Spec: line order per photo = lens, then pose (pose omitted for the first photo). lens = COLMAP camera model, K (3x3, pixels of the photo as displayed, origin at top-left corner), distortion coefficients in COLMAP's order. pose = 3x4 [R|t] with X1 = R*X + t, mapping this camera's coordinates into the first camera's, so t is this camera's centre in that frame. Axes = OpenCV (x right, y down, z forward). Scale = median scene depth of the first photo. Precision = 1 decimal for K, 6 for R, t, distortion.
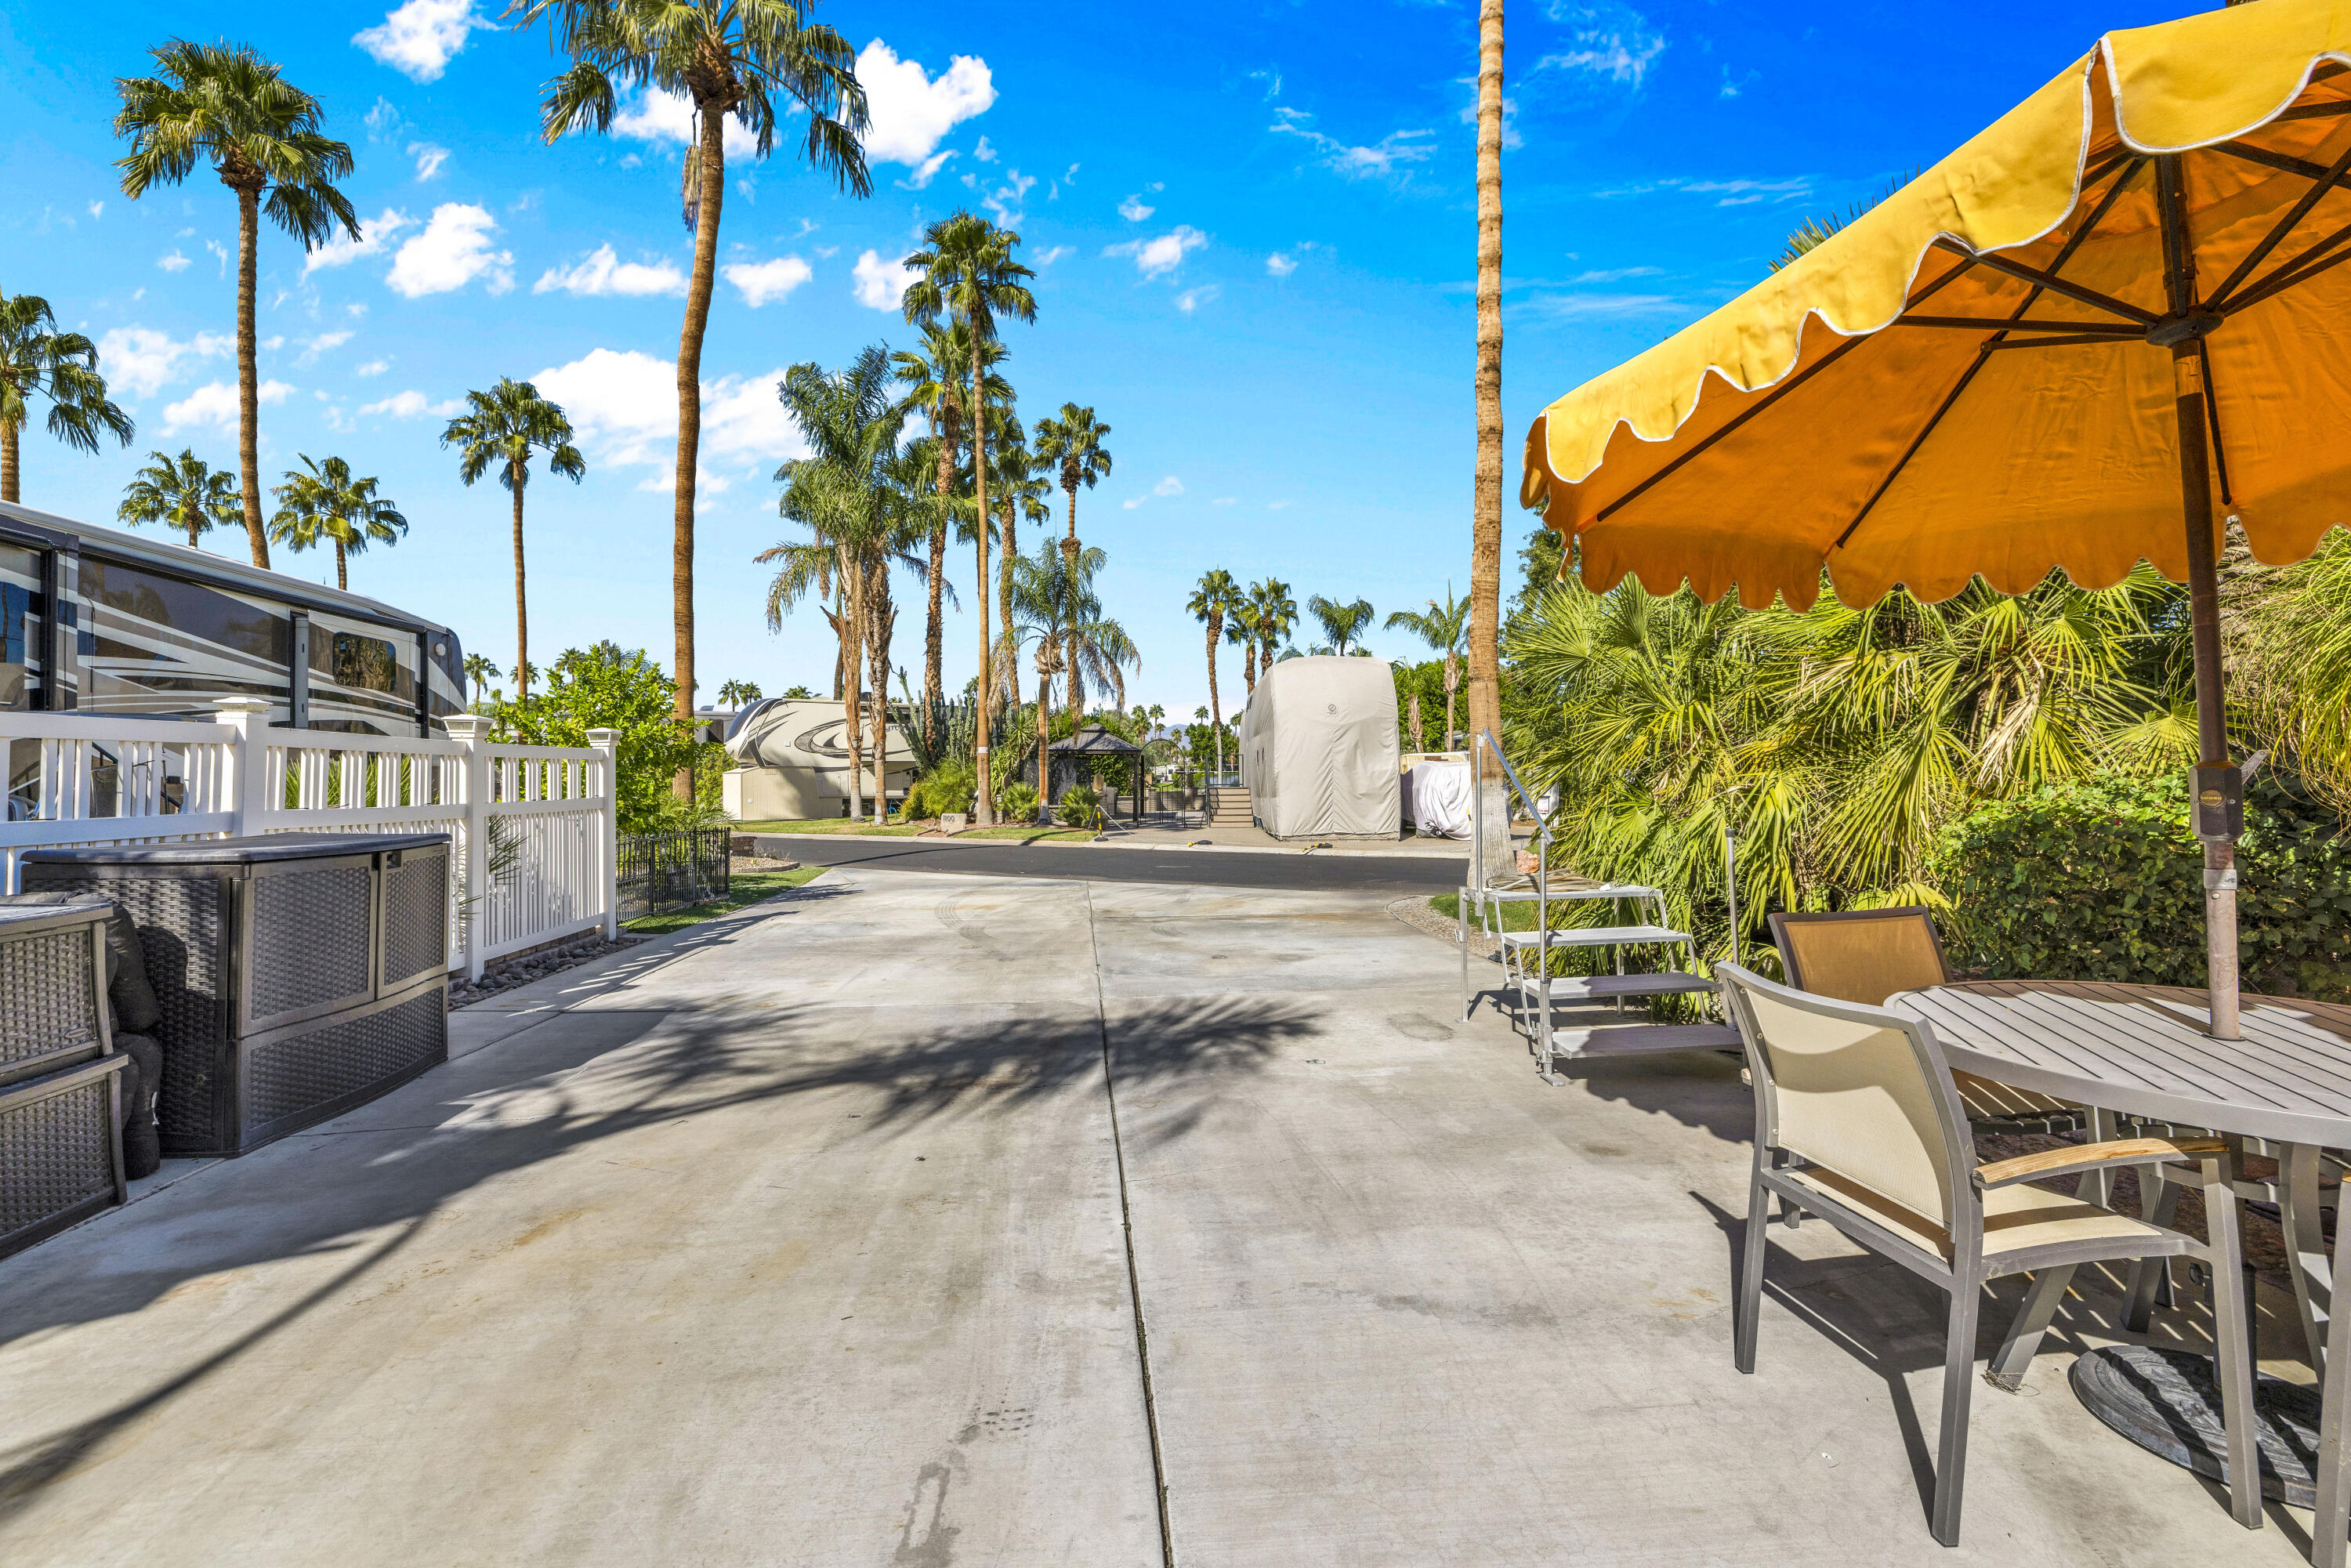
lens RADIAL K [[1002.9, 0, 1175.5], [0, 1002.9, 784.0], [0, 0, 1]] dist [0.000518, -0.000209]
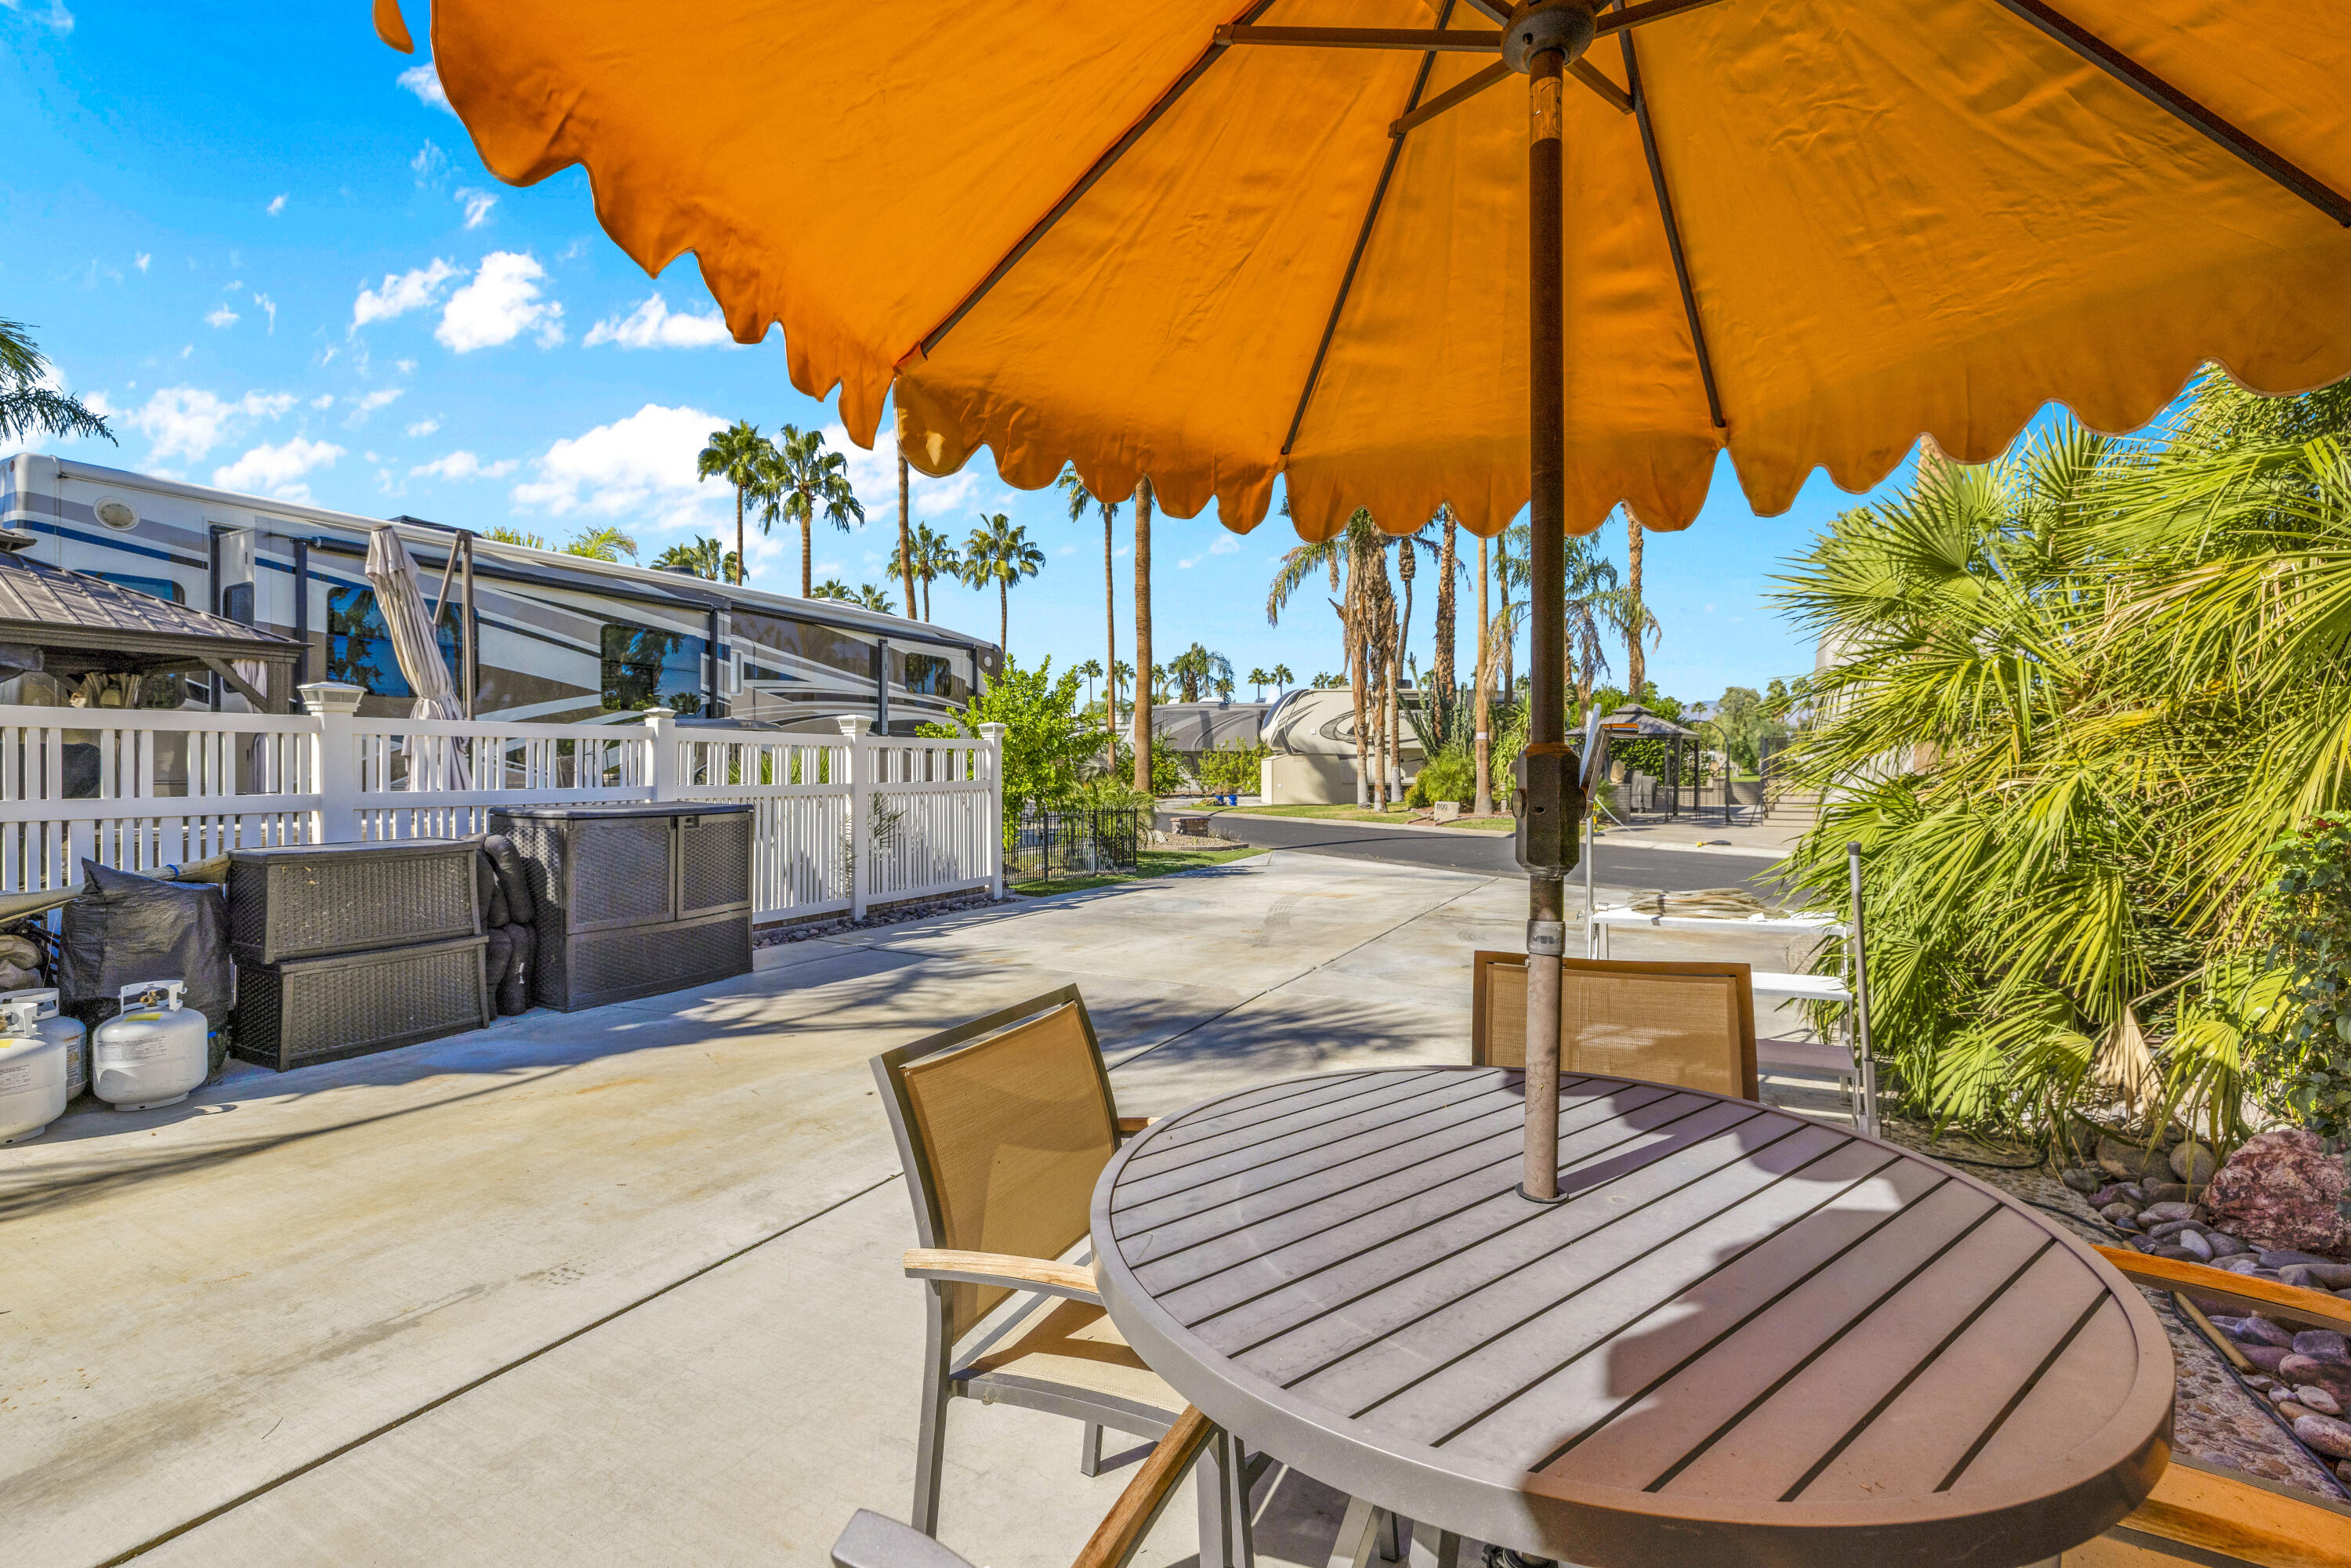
lens RADIAL K [[1024.5, 0, 1175.5], [0, 1024.5, 784.0], [0, 0, 1]] dist [-0.000559, -0.000168]
pose [[0.840159, 0.013146, -0.542181, 0.192304], [-0.006389, 0.999877, 0.014343, -0.000608], [0.542303, -0.008587, 0.840139, 0.057263]]
